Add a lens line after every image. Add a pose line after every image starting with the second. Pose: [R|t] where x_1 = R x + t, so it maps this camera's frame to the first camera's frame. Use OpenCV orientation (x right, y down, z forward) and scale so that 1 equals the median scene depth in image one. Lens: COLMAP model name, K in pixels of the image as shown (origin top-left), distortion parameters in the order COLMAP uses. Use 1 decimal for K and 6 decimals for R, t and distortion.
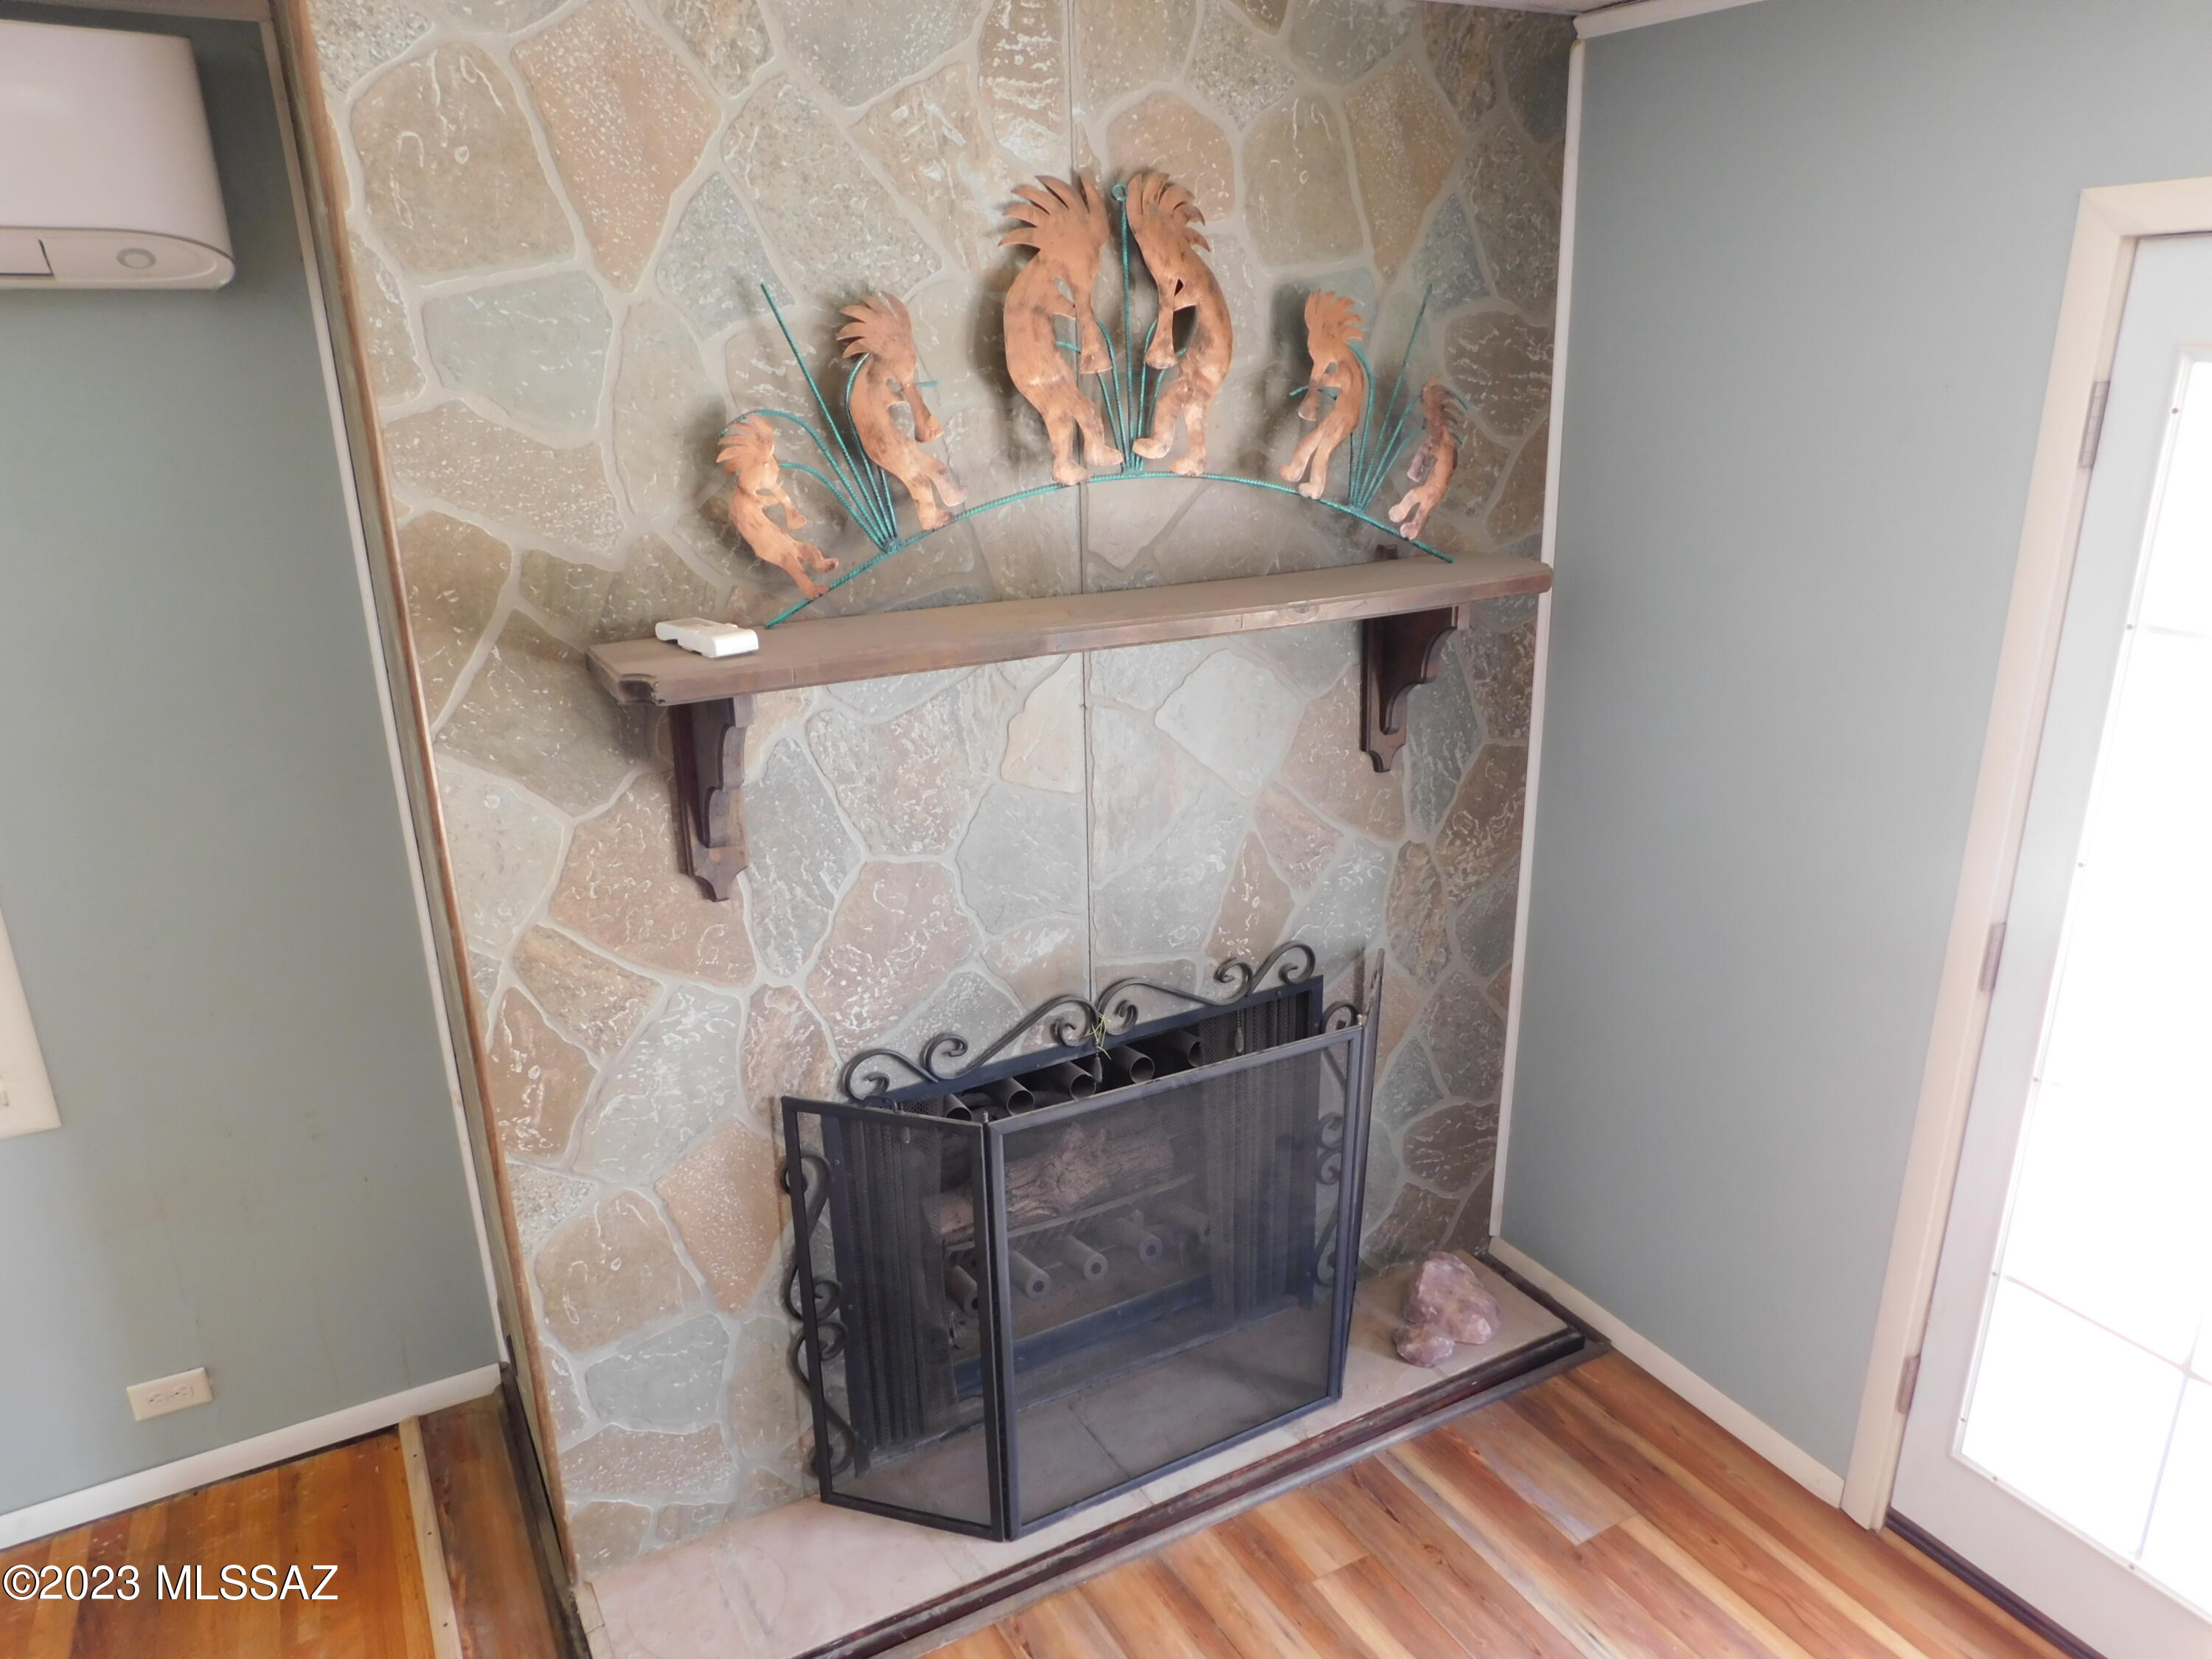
lens RADIAL K [[1505.2, 0, 1106.0], [0, 1505.2, 829.5], [0, 0, 1]] dist [-0.073427, 0.049577]
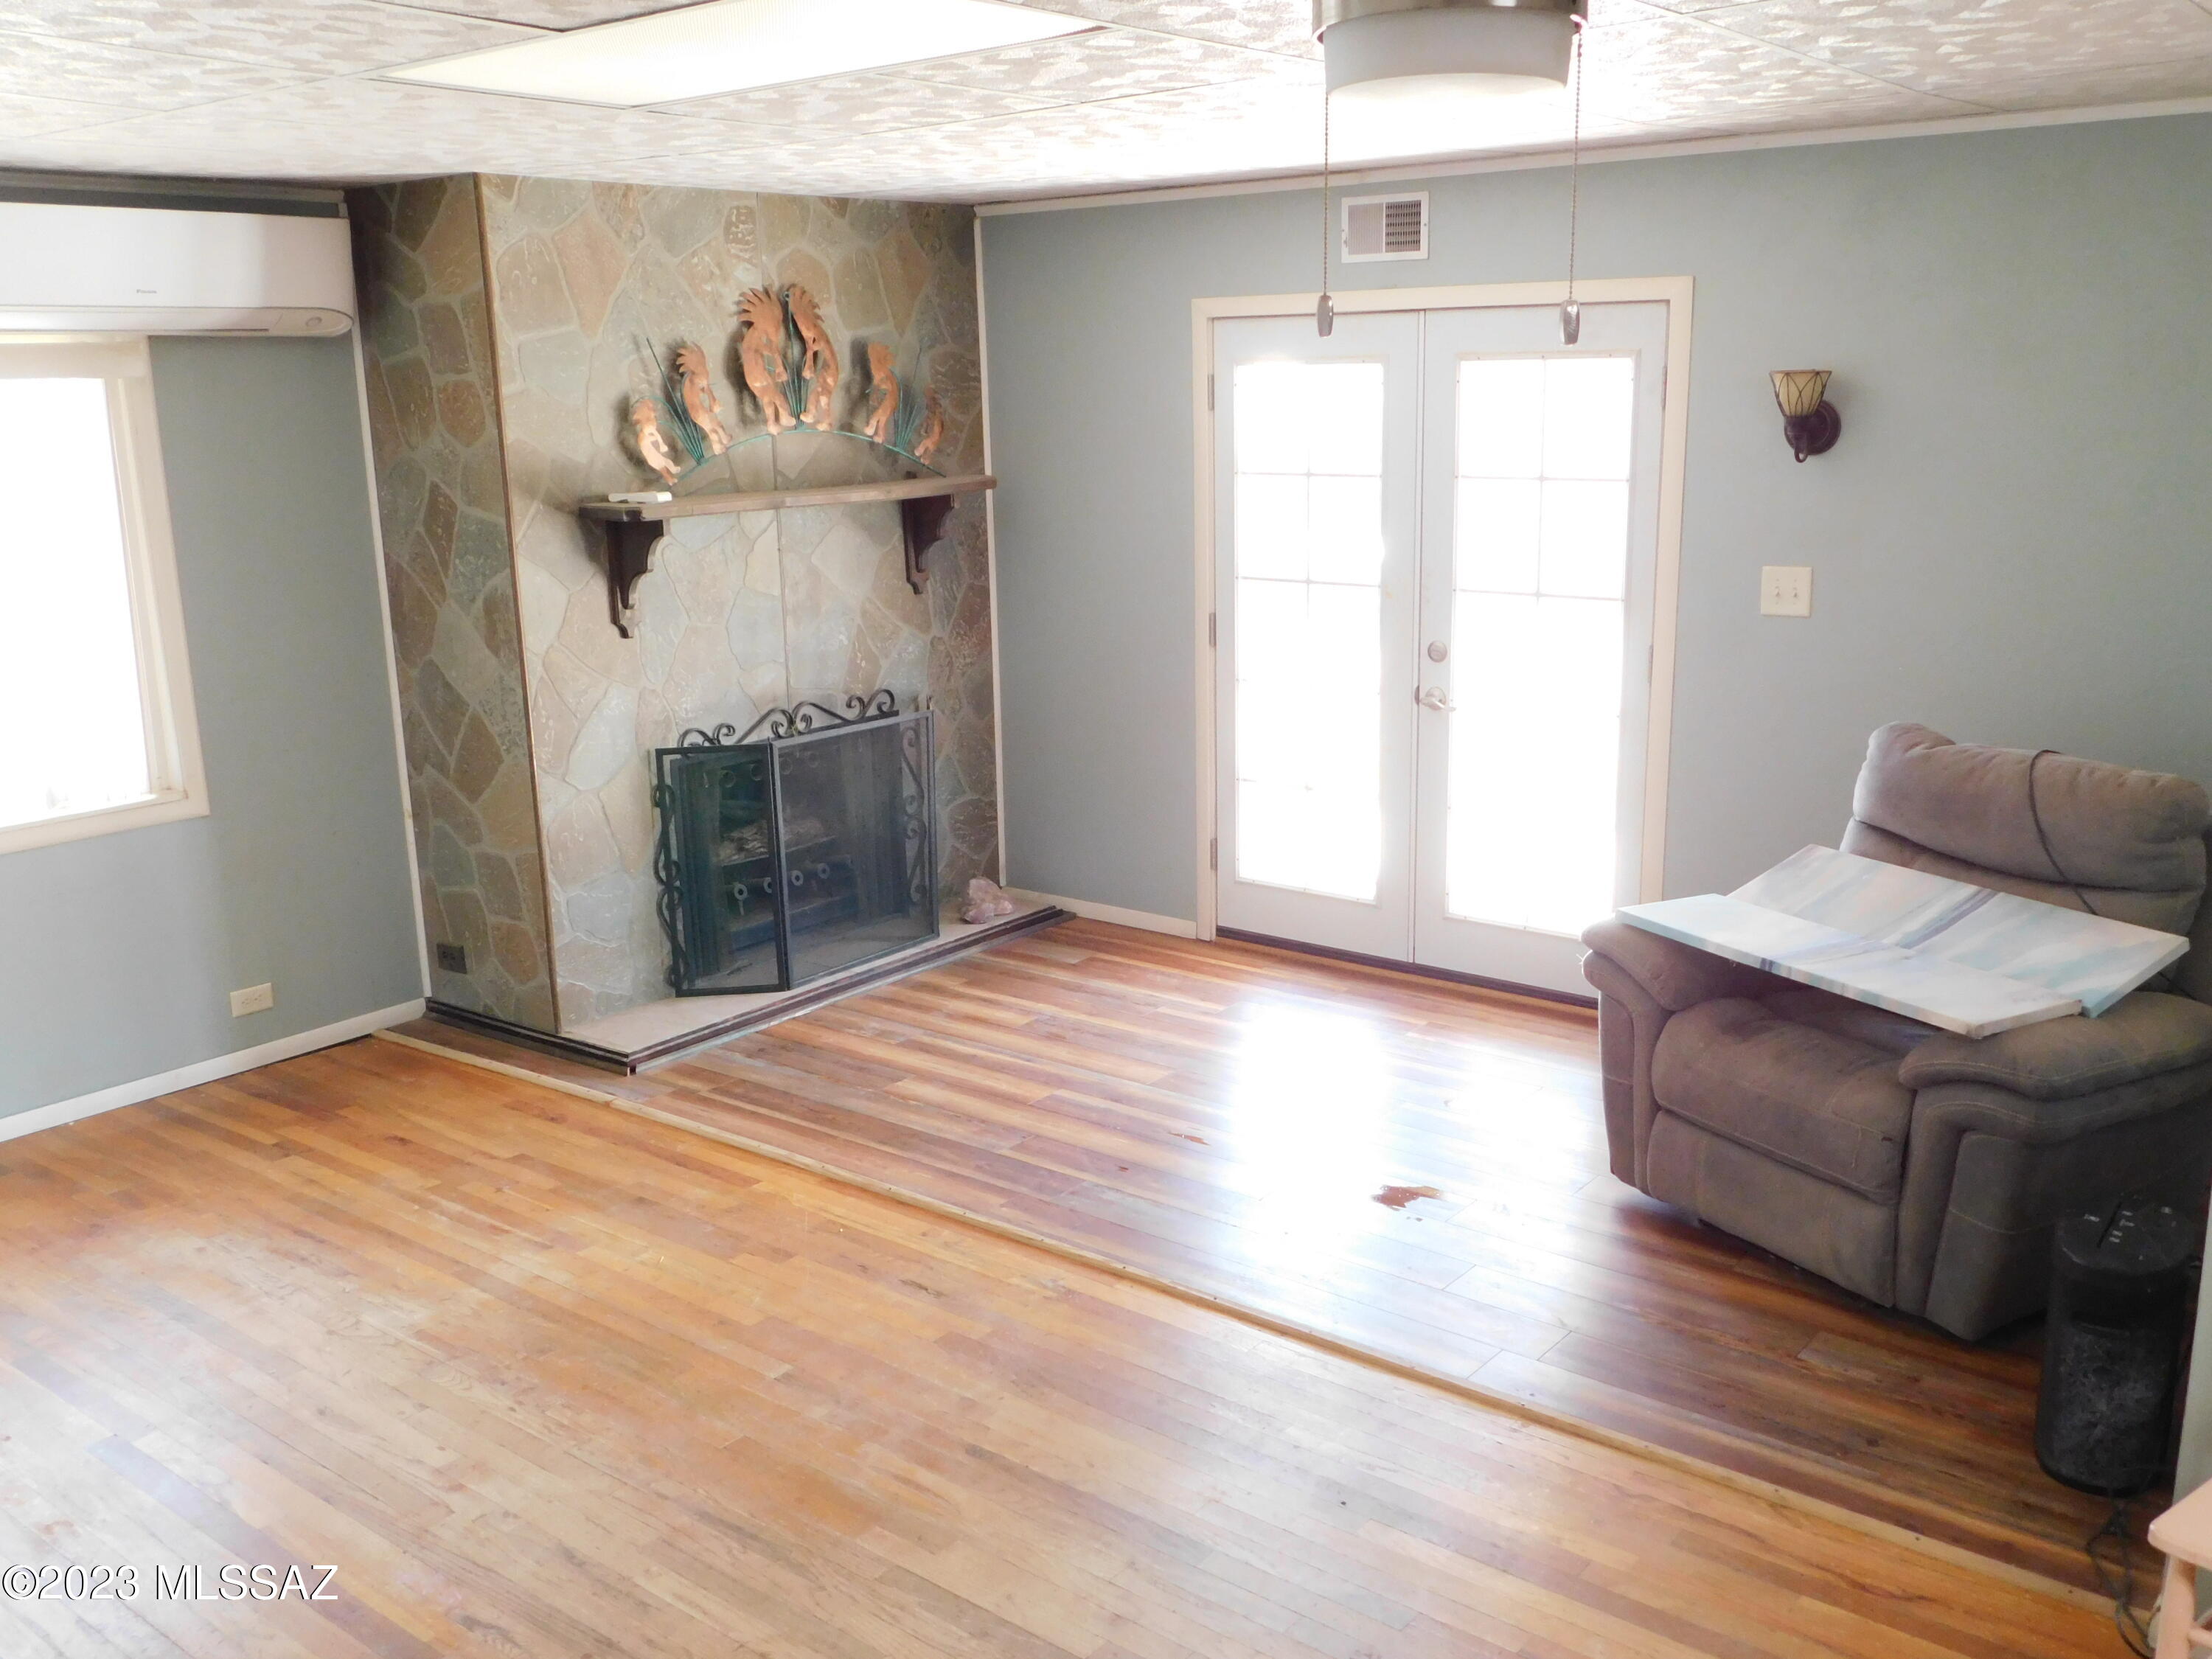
lens RADIAL K [[1947.9, 0, 1116.4], [0, 1947.9, 824.7], [0, 0, 1]] dist [0.004474, -0.012326]
pose [[0.920481, -0.092570, 0.379666, -0.604571], [0.130764, 0.988495, -0.076017, 0.520458], [-0.368261, 0.119619, 0.921995, -1.453278]]
